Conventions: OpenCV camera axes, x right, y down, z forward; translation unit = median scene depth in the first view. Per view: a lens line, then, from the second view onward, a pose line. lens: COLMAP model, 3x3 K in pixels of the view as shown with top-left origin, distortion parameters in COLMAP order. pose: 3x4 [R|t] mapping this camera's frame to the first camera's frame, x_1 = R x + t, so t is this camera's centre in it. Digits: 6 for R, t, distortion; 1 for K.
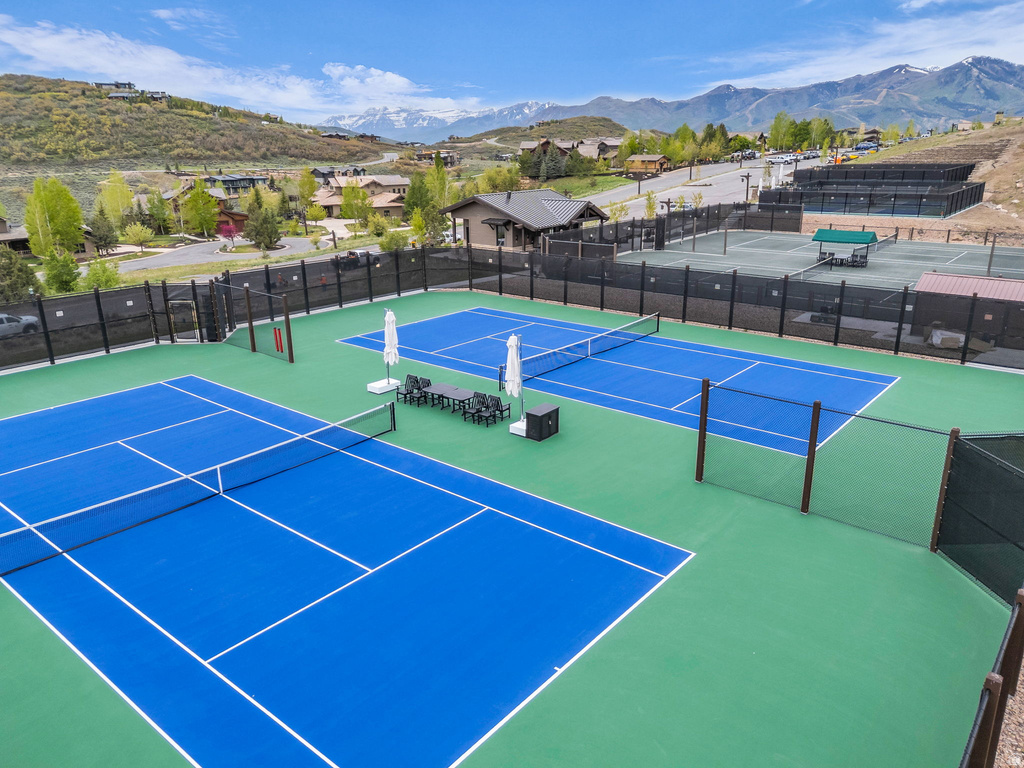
lens RADIAL K [[749.4, 0, 511.3], [0, 749.4, 382.2], [0, 0, 1]] dist [0.060340, -0.042712]
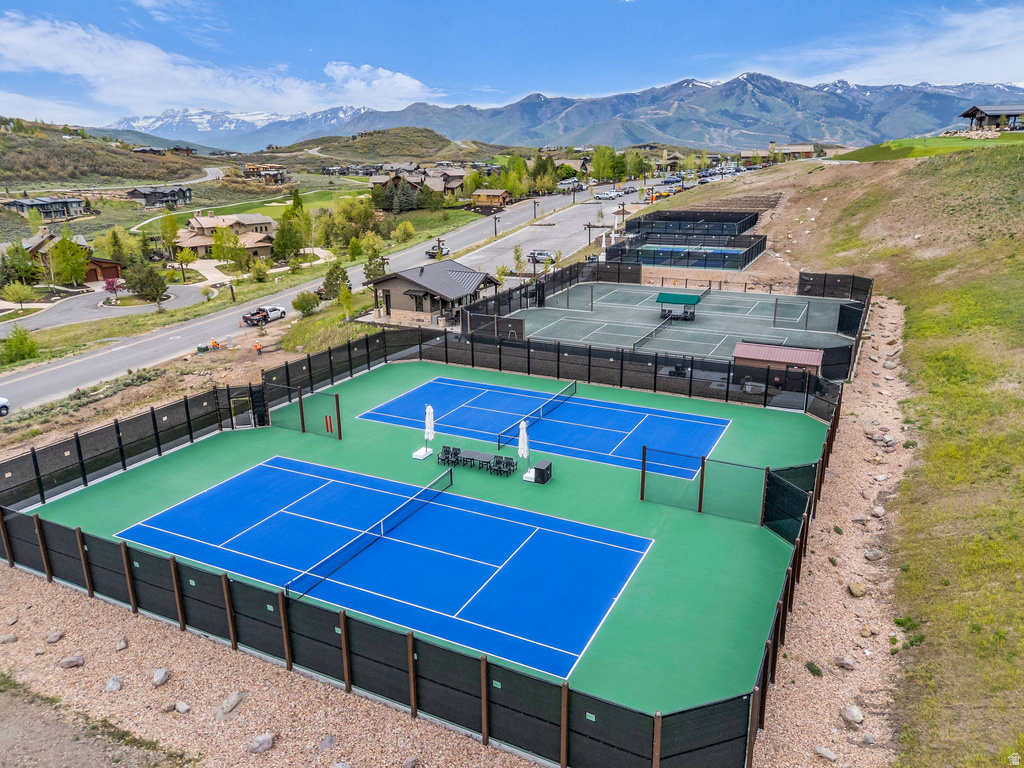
lens RADIAL K [[749.4, 0, 511.2], [0, 749.4, 383.7], [0, 0, 1]] dist [0.060340, -0.042712]
pose [[0.974150, -0.067041, 0.215725, -0.019621], [0.068002, 0.997681, 0.002973, -0.008025], [-0.215424, 0.011773, 0.976450, -0.032110]]
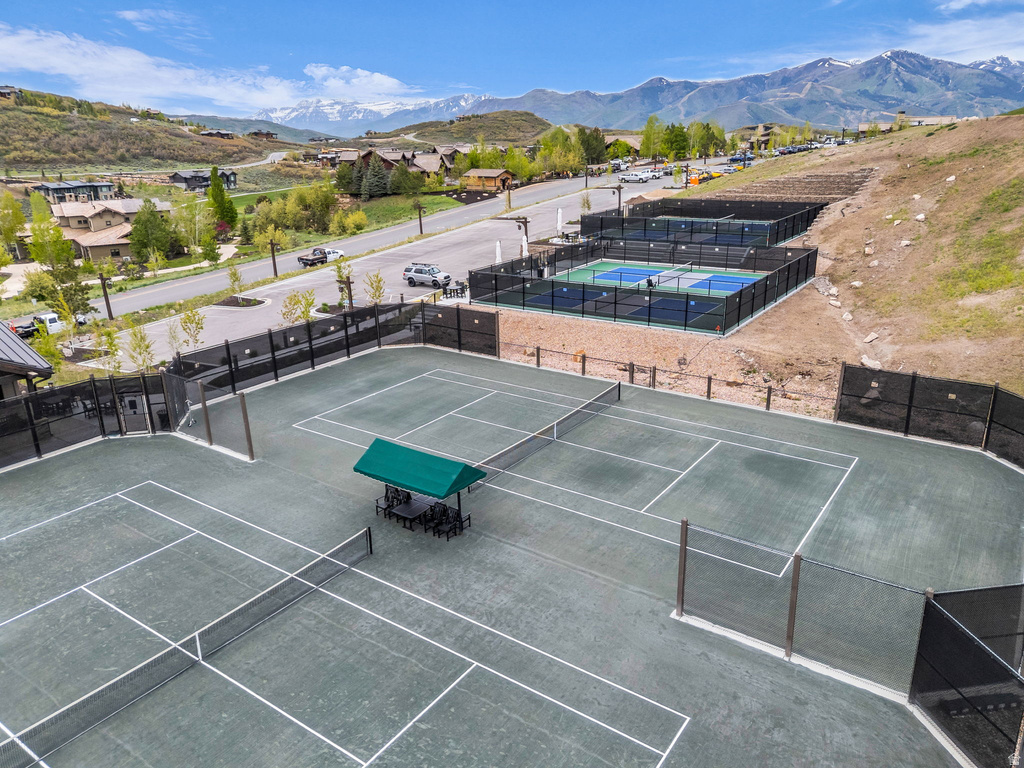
lens RADIAL K [[749.4, 0, 510.5], [0, 749.4, 381.8], [0, 0, 1]] dist [0.060340, -0.042712]
pose [[0.997044, -0.028562, 0.071330, 0.058505], [0.027969, 0.999566, 0.009301, -0.030687], [-0.071565, -0.007279, 0.997409, 0.069684]]
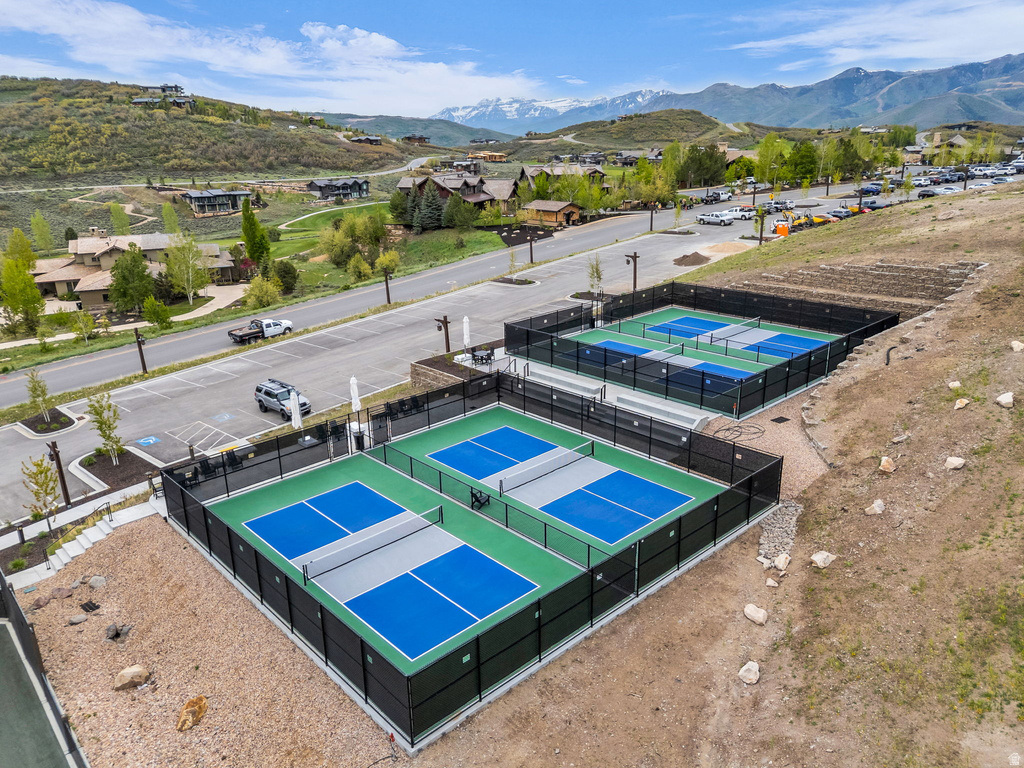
lens RADIAL K [[749.4, 0, 511.5], [0, 749.4, 380.4], [0, 0, 1]] dist [0.060340, -0.042712]
pose [[0.989998, 0.037243, -0.136080, 0.103308], [-0.035873, 0.999278, 0.012507, -0.057564], [0.136448, -0.007501, 0.990619, 0.118157]]
